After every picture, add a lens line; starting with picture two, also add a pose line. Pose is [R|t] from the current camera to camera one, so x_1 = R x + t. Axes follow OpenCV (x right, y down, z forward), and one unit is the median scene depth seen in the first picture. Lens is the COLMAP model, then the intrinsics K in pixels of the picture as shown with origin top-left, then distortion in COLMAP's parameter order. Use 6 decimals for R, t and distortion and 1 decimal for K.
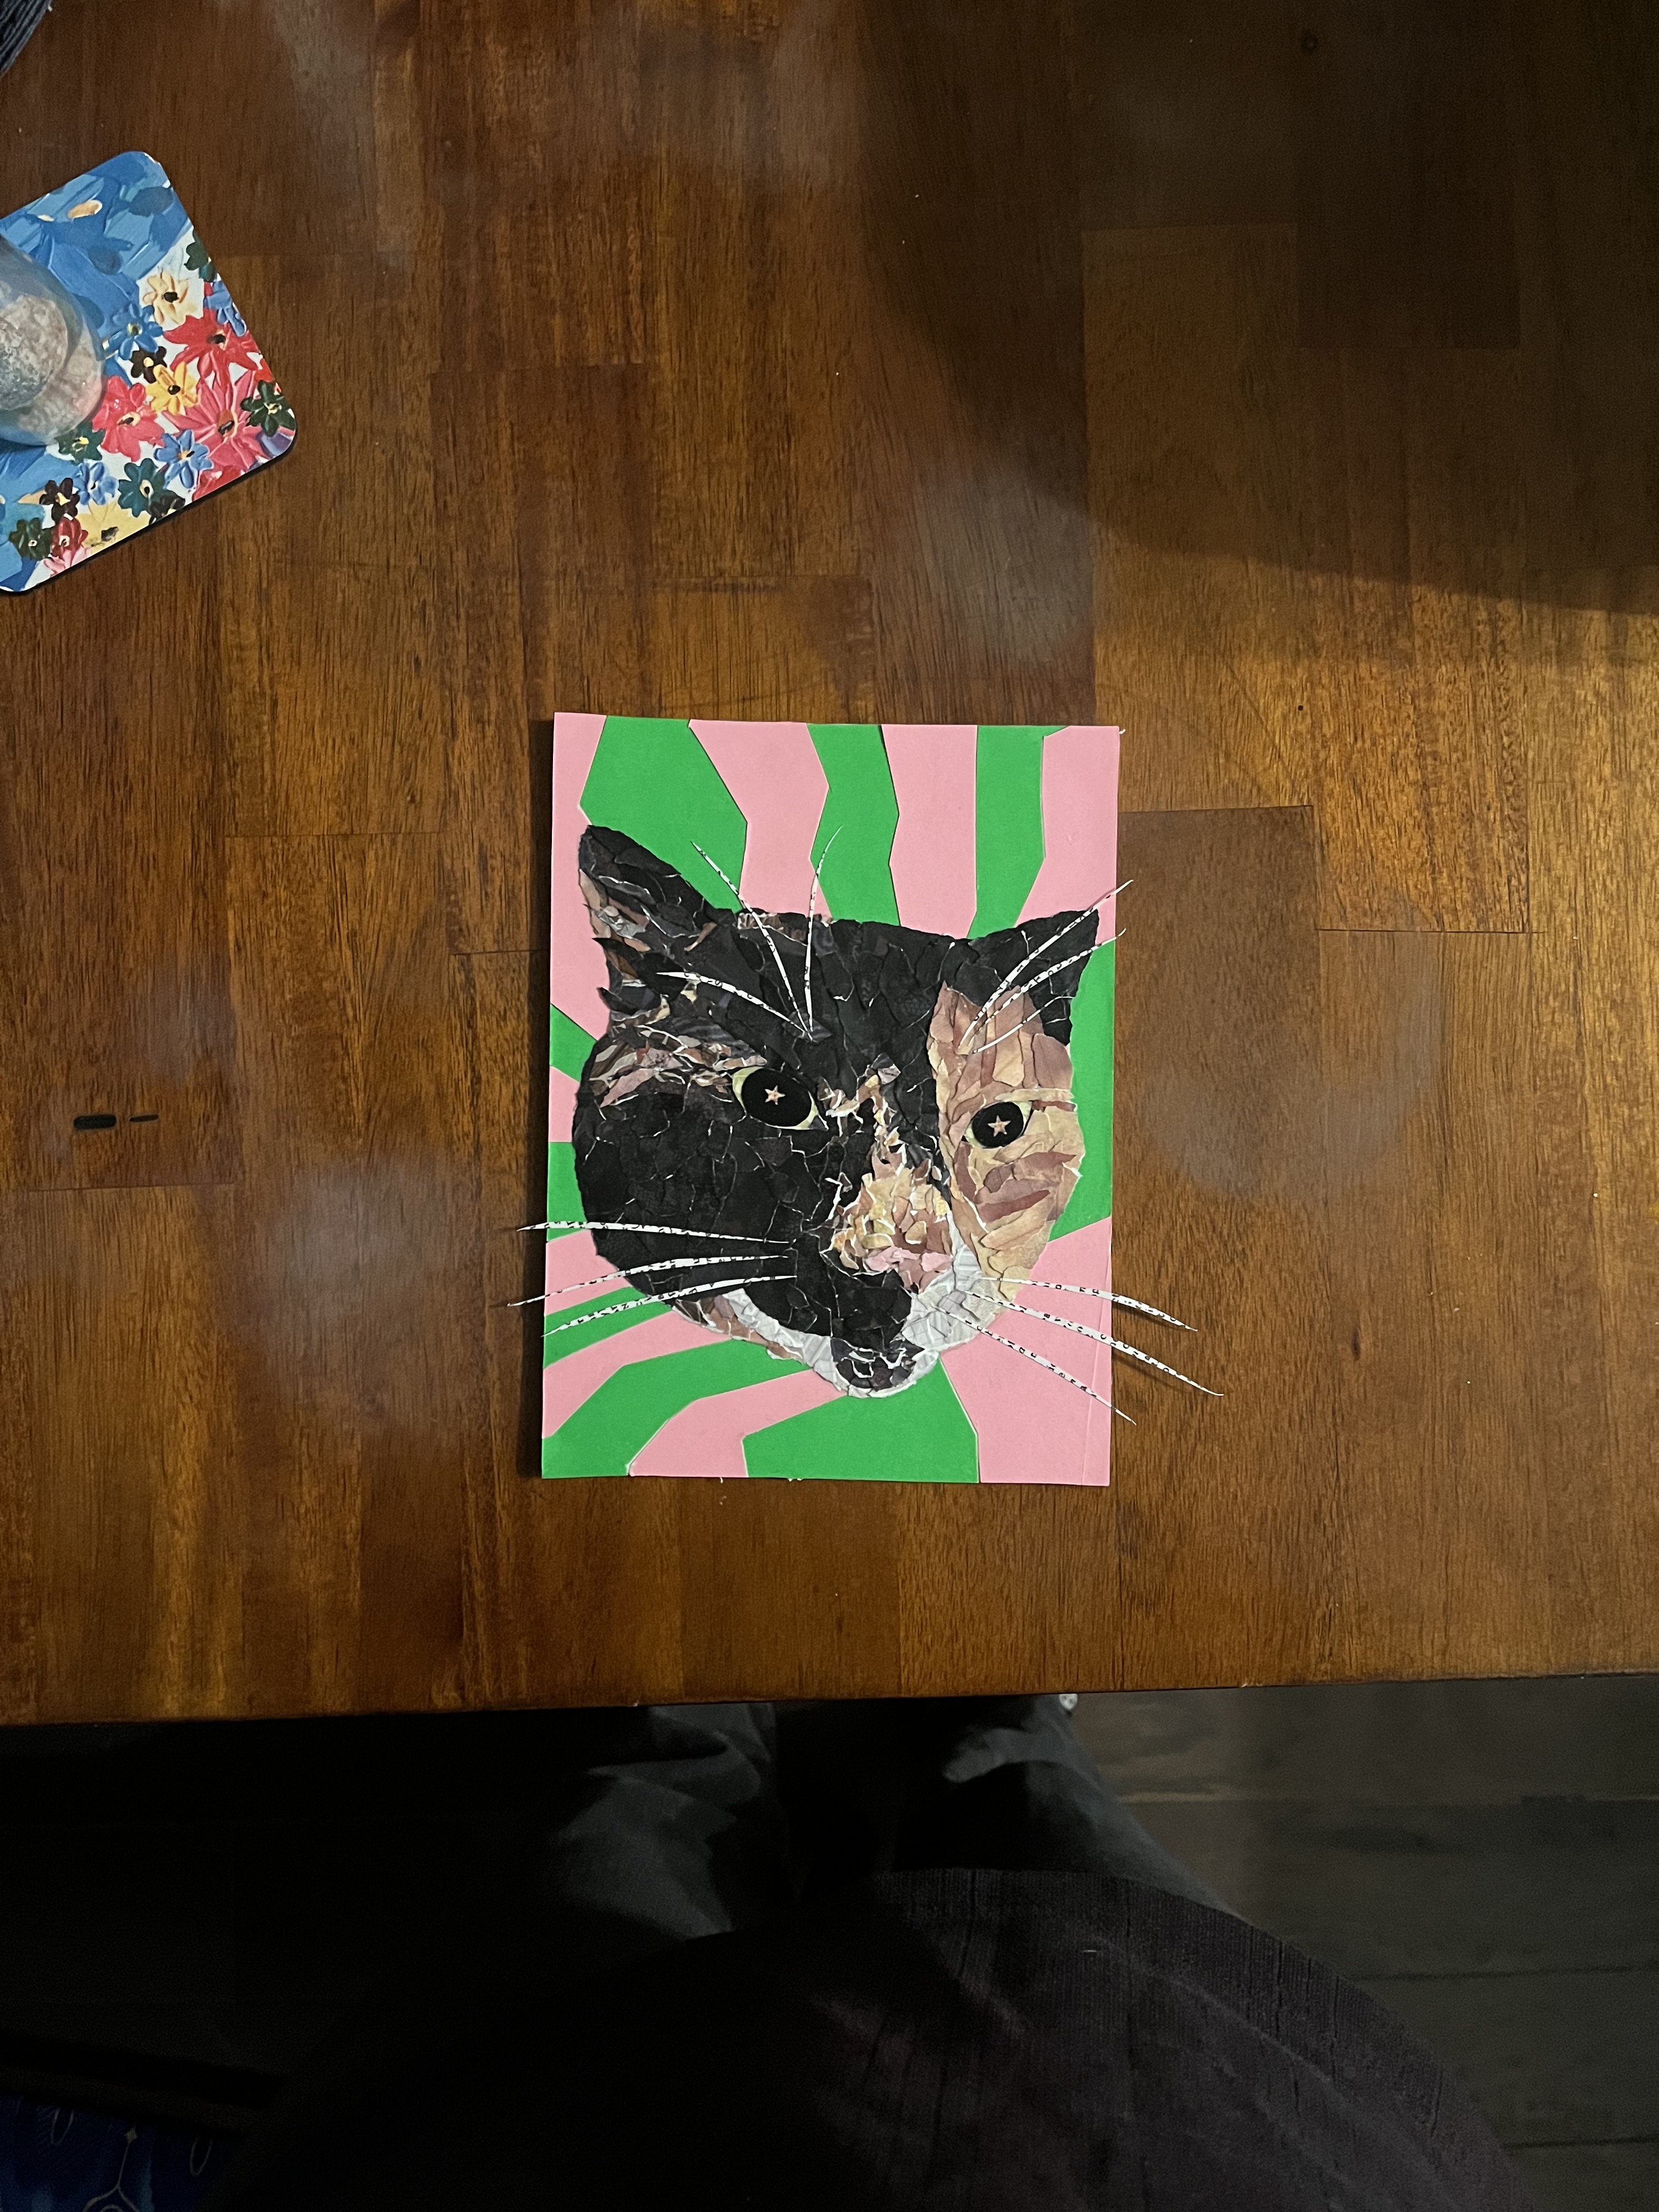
lens RADIAL K [[1712.8, 0, 829.5], [0, 1712.8, 1106.0], [0, 0, 1]] dist [0.040602, -0.009029]
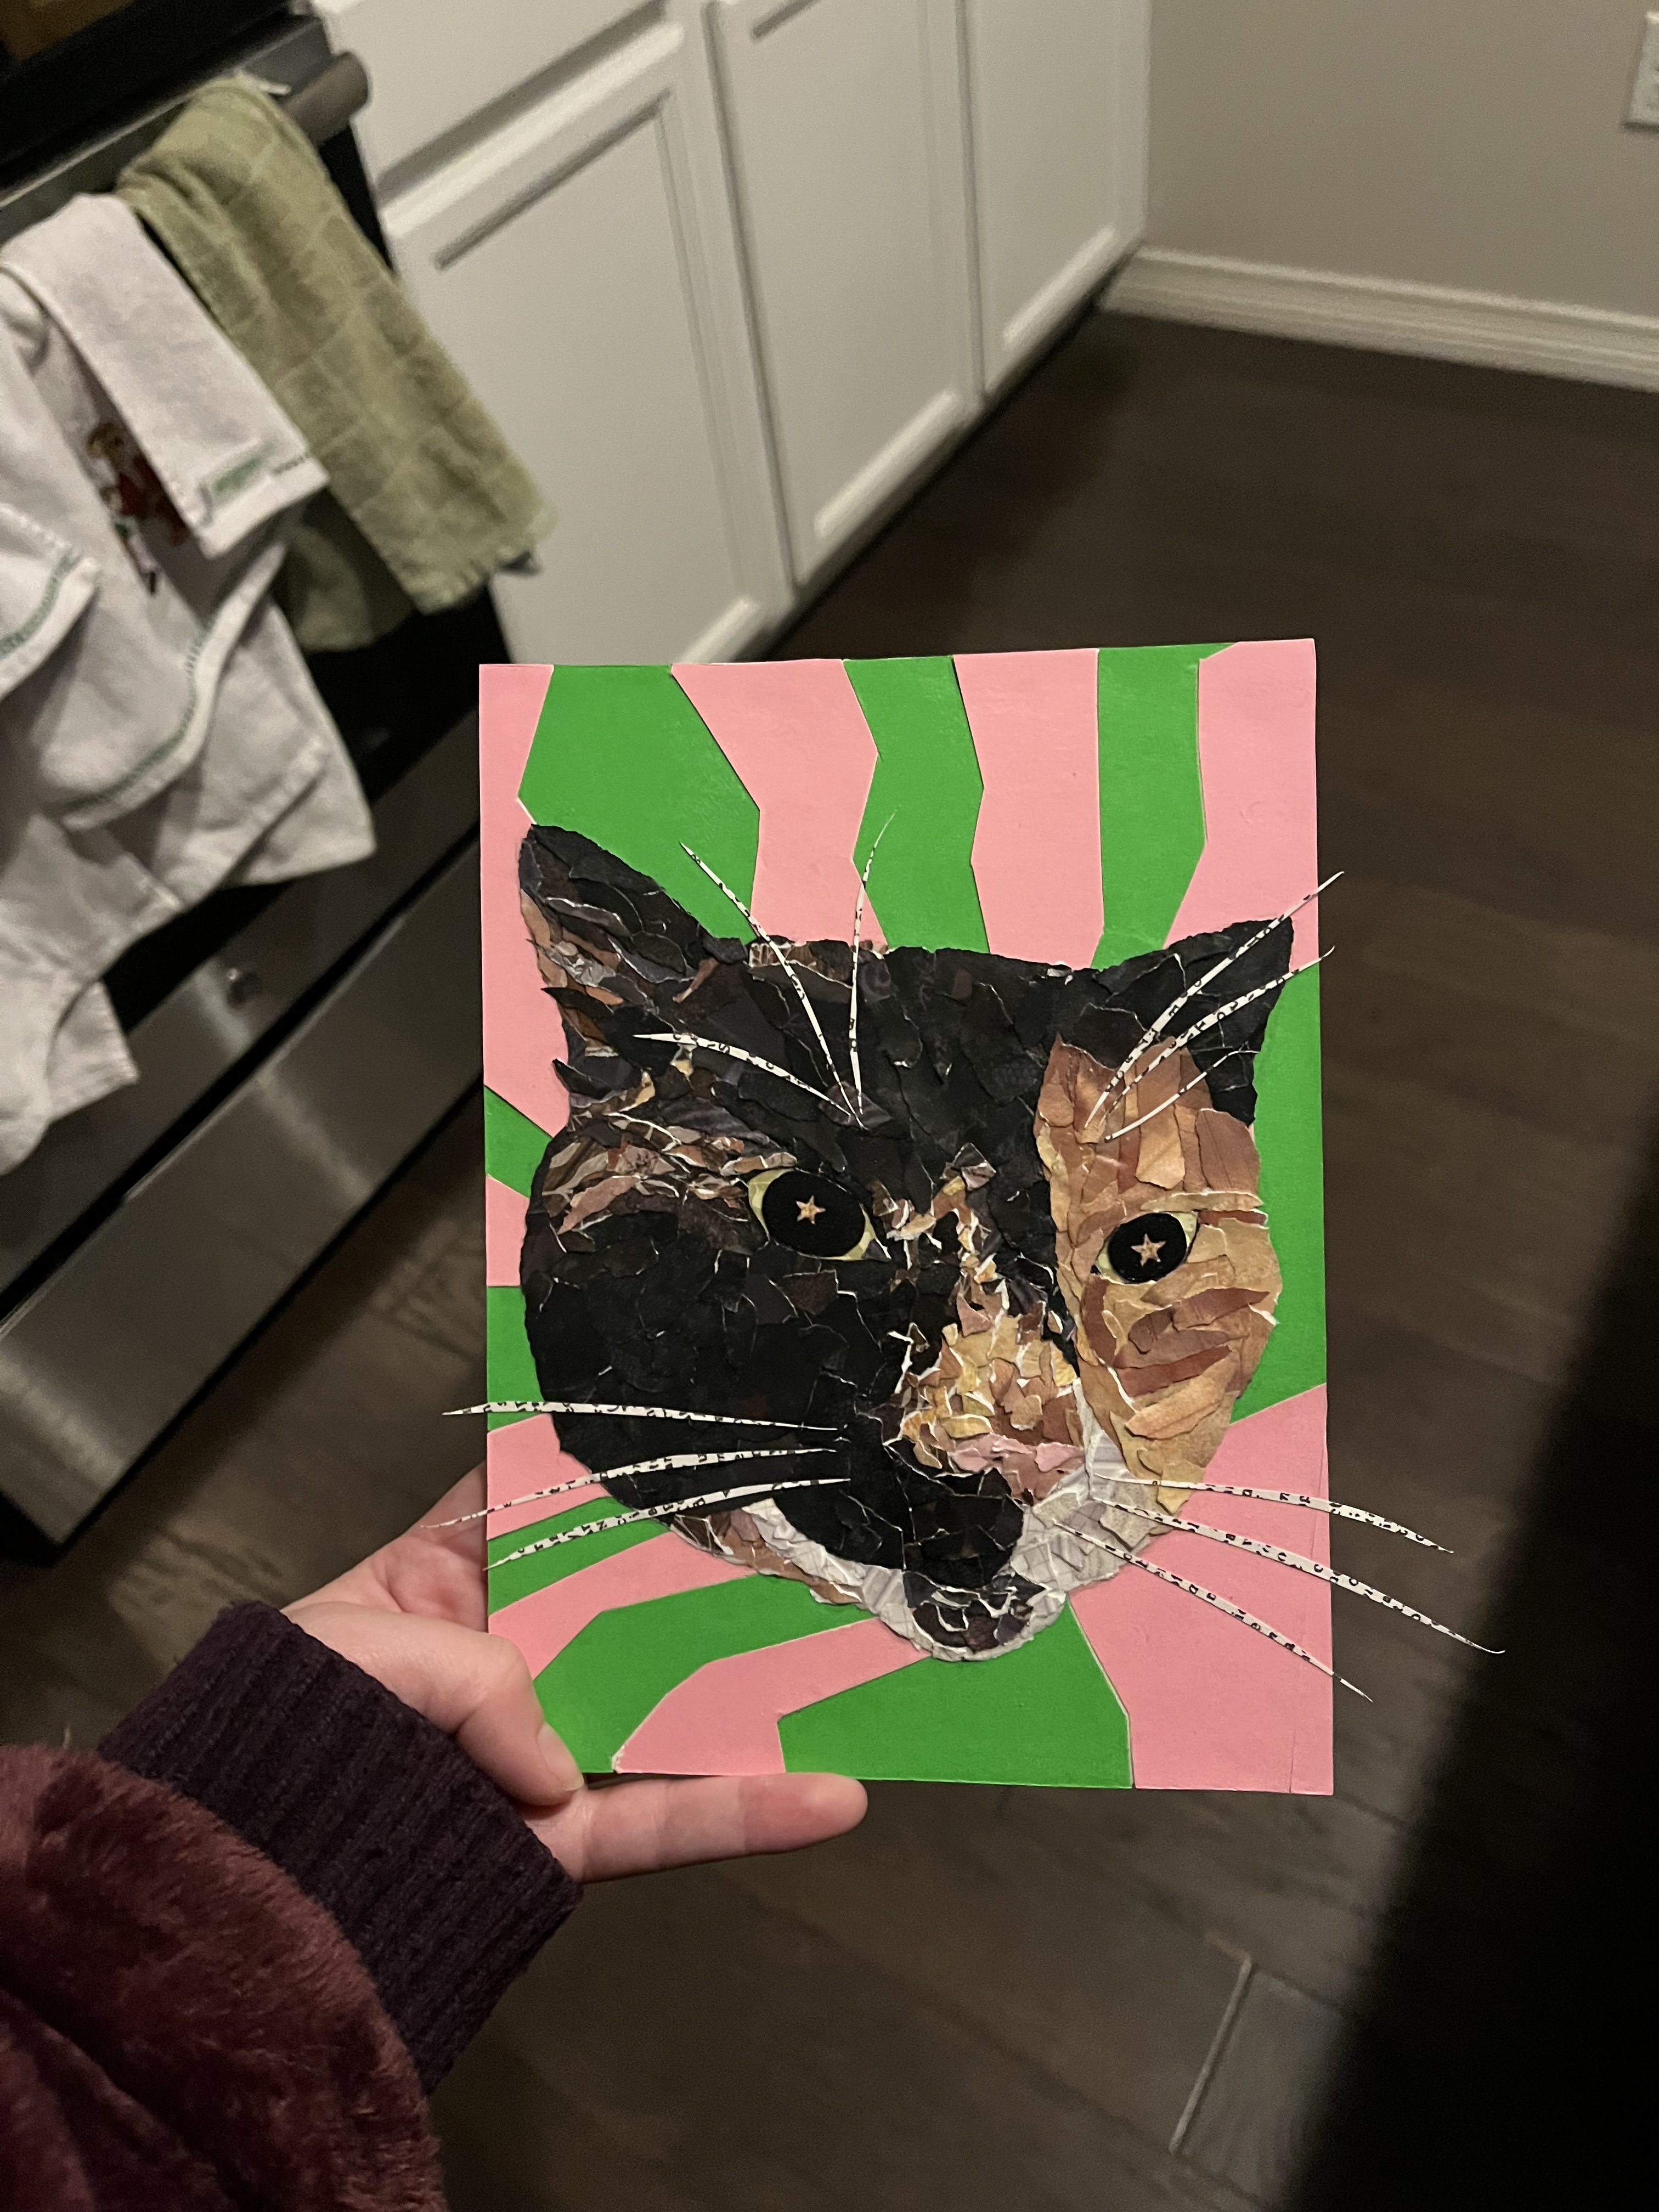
lens RADIAL K [[1712.8, 0, 829.5], [0, 1712.8, 1106.0], [0, 0, 1]] dist [0.040602, -0.009029]
pose [[0.998458, -0.026880, -0.048567, 0.009627], [0.023850, 0.997795, -0.061933, -0.005394], [0.050124, 0.060680, 0.996898, 0.323413]]
